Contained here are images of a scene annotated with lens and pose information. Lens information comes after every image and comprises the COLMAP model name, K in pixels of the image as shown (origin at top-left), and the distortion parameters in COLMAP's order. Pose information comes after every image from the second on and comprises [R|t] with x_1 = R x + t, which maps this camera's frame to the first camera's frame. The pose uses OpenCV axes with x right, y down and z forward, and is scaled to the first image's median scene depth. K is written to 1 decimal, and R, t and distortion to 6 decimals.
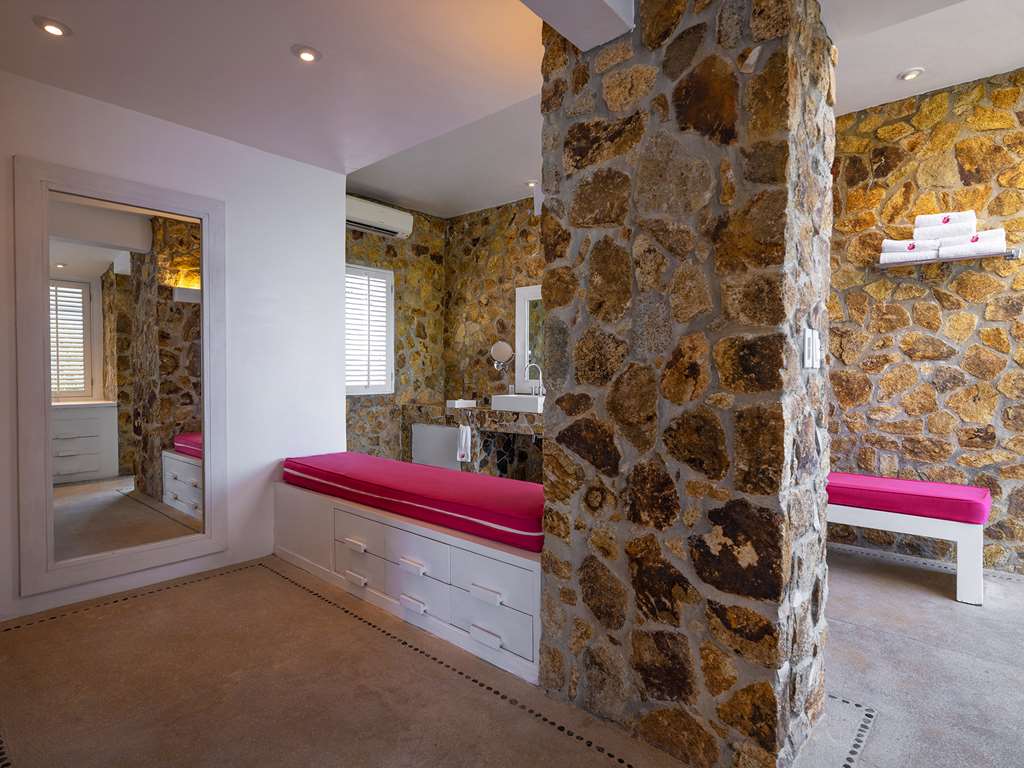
lens RADIAL K [[548.1, 0, 505.9], [0, 548.1, 383.5], [0, 0, 1]] dist [0.003190, -0.002062]
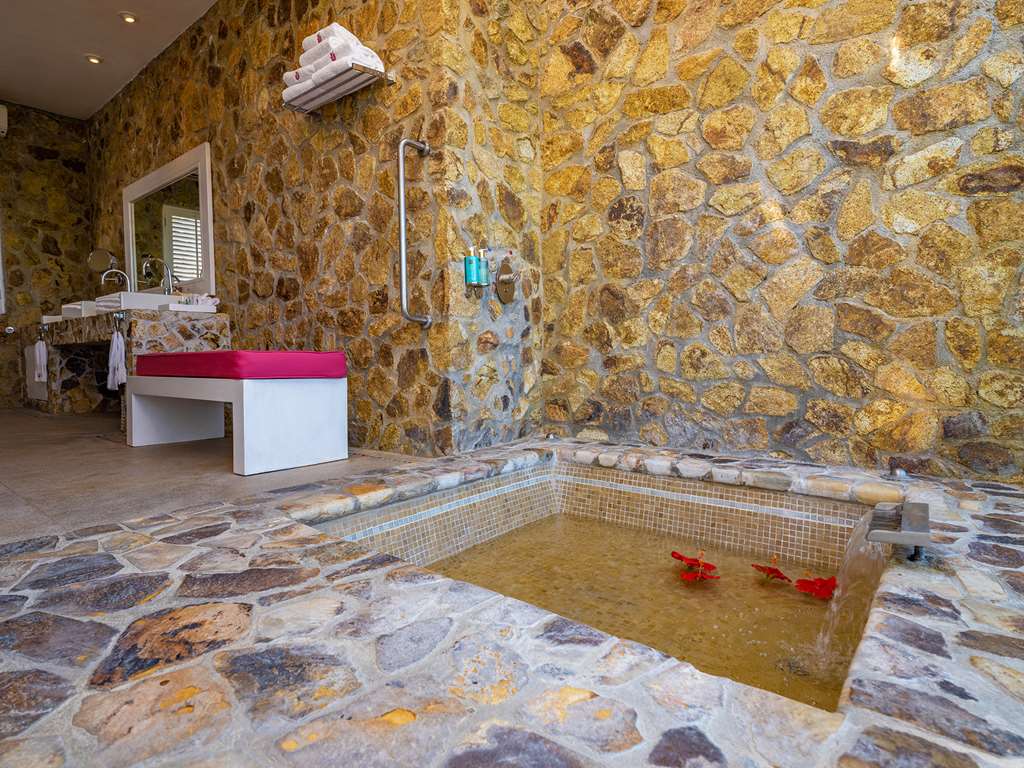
lens RADIAL K [[548.1, 0, 515.8], [0, 548.1, 384.4], [0, 0, 1]] dist [0.003190, -0.002062]
pose [[0.998897, -0.018355, 0.043219, 1.006659], [0.016718, 0.999140, 0.037947, 0.193984], [-0.043878, -0.037183, 0.998345, 0.124682]]
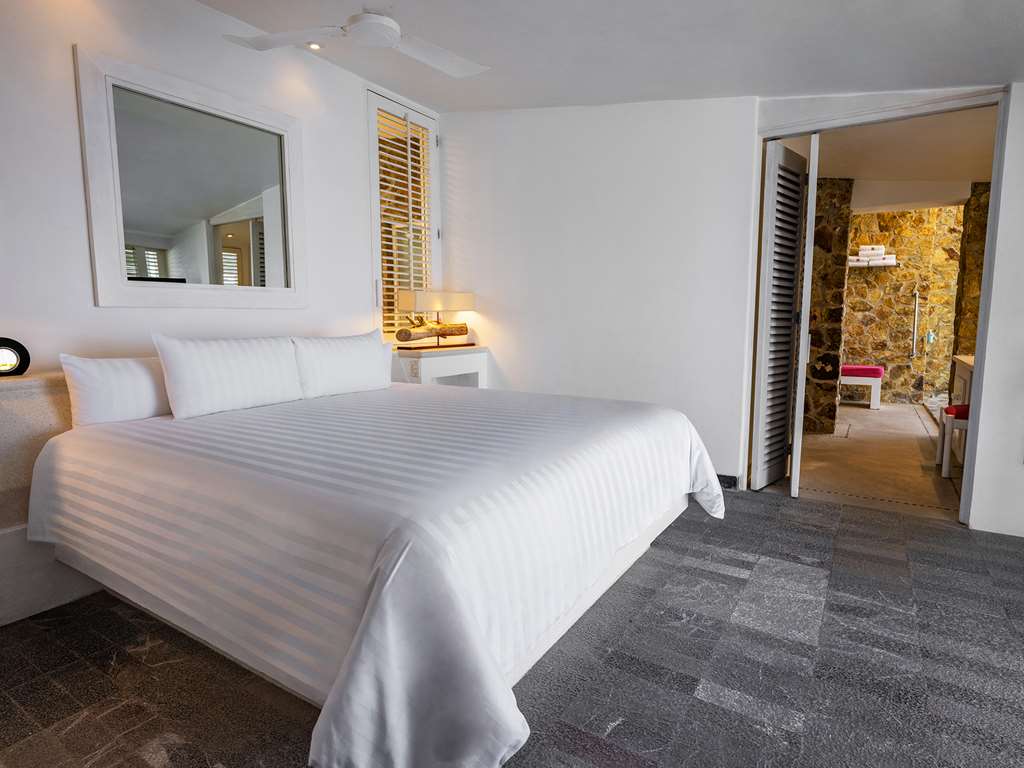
lens RADIAL K [[548.1, 0, 519.4], [0, 548.1, 382.0], [0, 0, 1]] dist [0.003190, -0.002062]
pose [[0.988206, -0.023142, 0.151372, -0.935196], [0.008519, 0.995292, 0.096550, 0.015203], [-0.152894, -0.094122, 0.983750, -0.993096]]
